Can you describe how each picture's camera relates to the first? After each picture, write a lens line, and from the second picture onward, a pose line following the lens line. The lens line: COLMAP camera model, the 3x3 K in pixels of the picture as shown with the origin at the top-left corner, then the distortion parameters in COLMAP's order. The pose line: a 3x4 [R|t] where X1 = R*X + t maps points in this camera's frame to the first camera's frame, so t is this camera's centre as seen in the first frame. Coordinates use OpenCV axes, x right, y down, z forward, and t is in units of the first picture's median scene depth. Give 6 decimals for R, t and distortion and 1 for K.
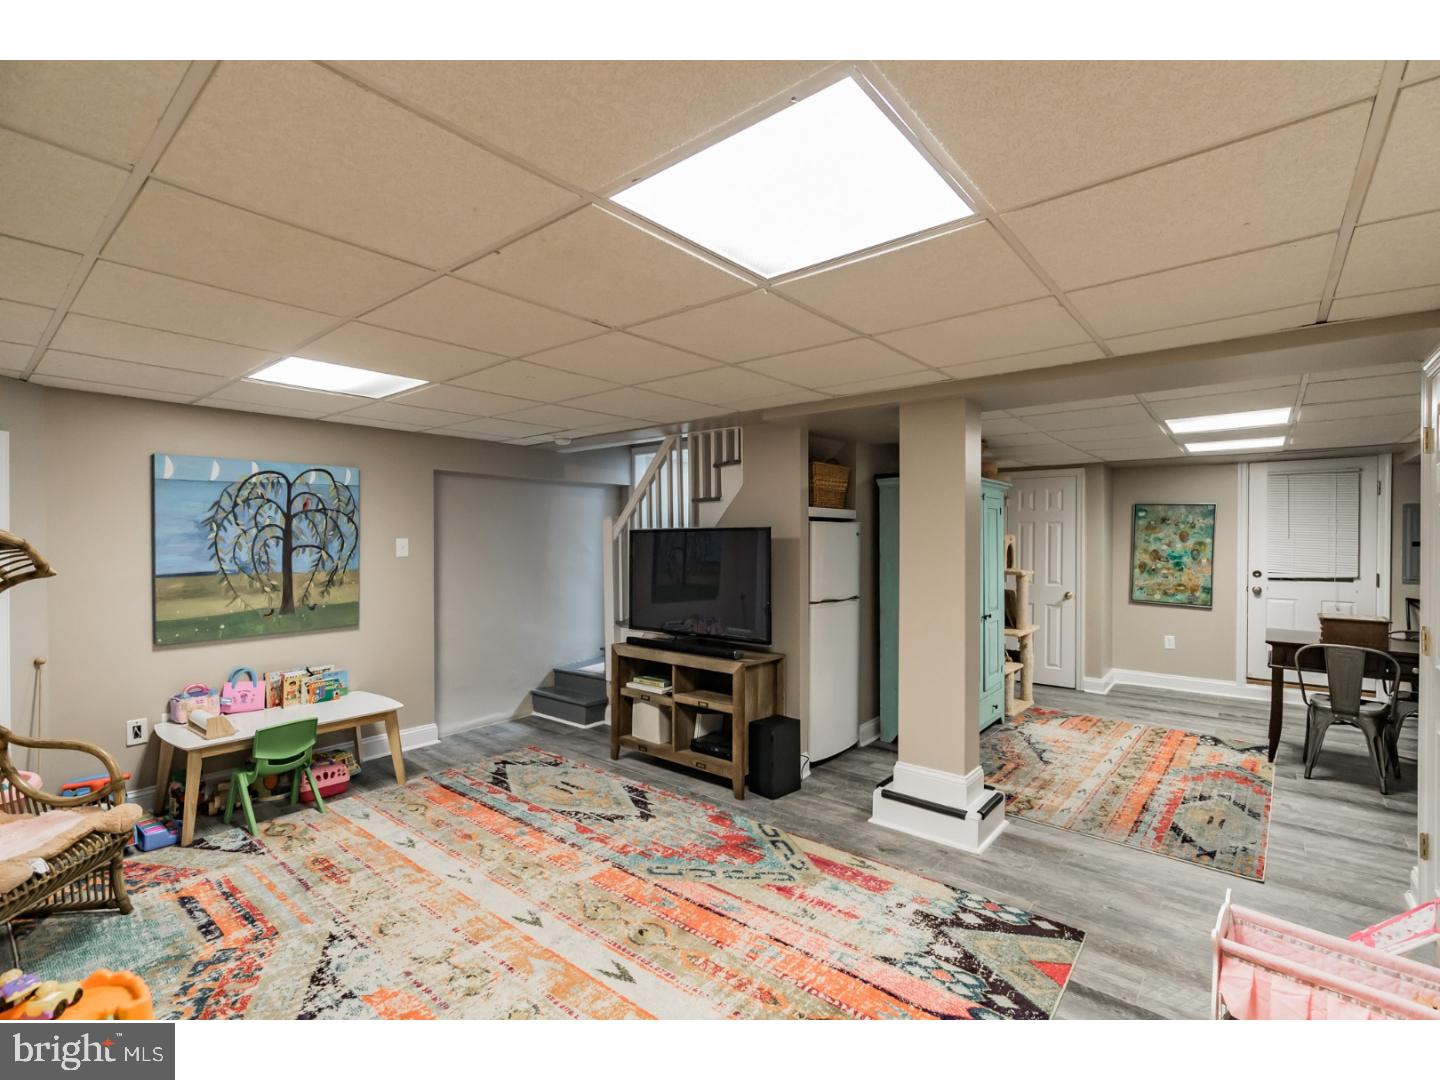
lens RADIAL K [[660.9, 0, 714.9], [0, 660.9, 540.4], [0, 0, 1]] dist [-0.001757, 0.000331]
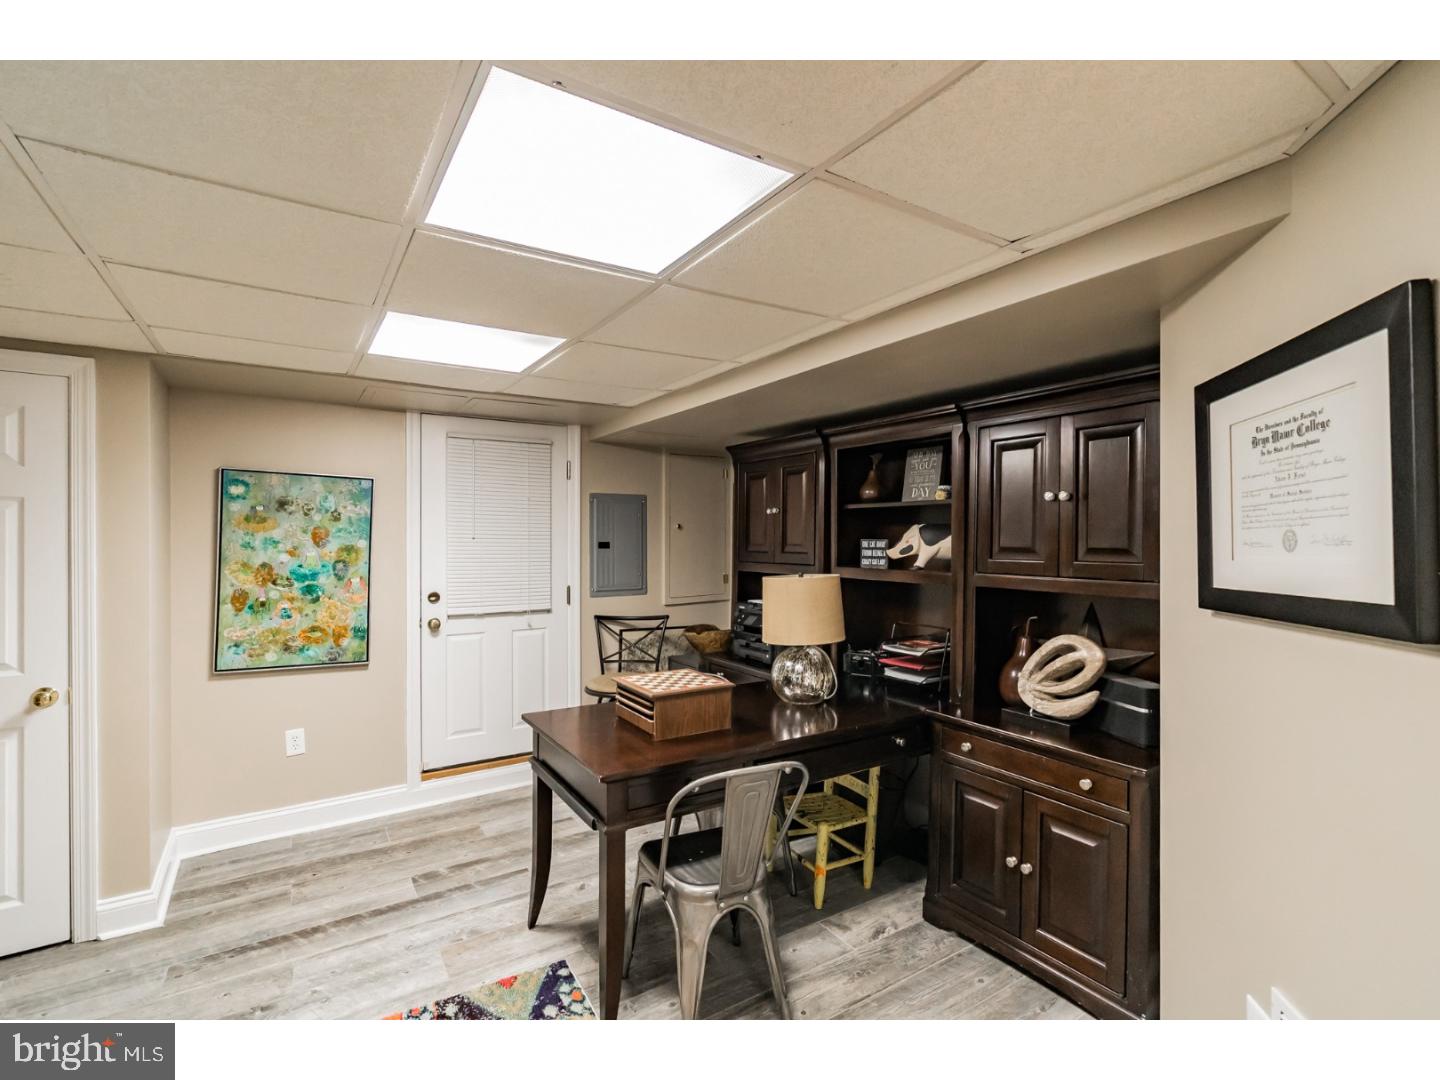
lens RADIAL K [[660.9, 0, 712.5], [0, 660.9, 535.8], [0, 0, 1]] dist [-0.001757, 0.000331]
pose [[0.302892, -0.005780, 0.953007, 0.301085], [0.006323, 0.999972, 0.004055, -0.006501], [-0.953004, 0.004797, 0.302920, 0.539596]]
